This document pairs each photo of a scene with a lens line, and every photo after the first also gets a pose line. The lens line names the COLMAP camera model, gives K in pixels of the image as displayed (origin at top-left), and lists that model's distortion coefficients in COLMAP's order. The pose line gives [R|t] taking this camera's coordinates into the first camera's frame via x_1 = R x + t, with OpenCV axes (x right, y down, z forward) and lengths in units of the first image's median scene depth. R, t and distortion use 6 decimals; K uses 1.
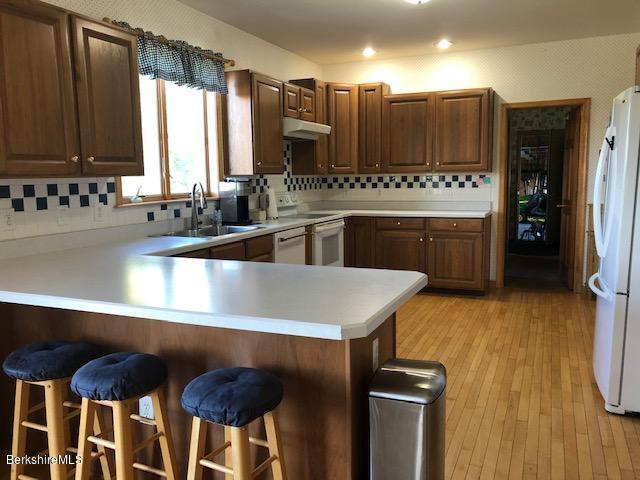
lens RADIAL K [[531.4, 0, 324.3], [0, 531.4, 246.0], [0, 0, 1]] dist [0.028004, -0.033478]
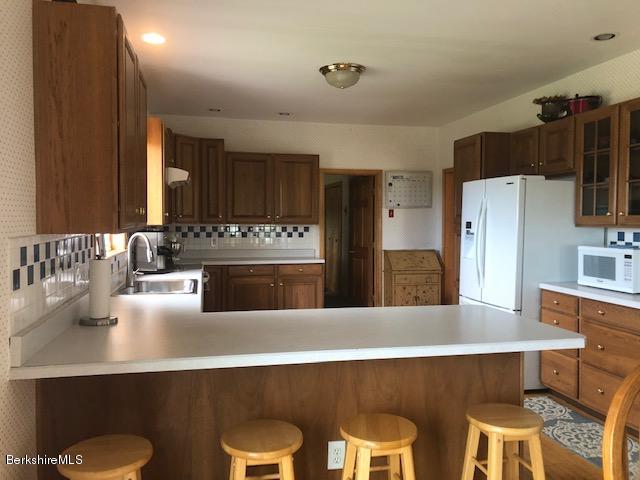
lens RADIAL K [[531.4, 0, 318.5], [0, 531.4, 239.7], [0, 0, 1]] dist [0.028004, -0.033478]
pose [[0.821318, -0.003308, 0.570461, -0.350736], [0.060781, 0.994799, -0.081740, -0.008678], [-0.567223, 0.101808, 0.817247, 0.038623]]
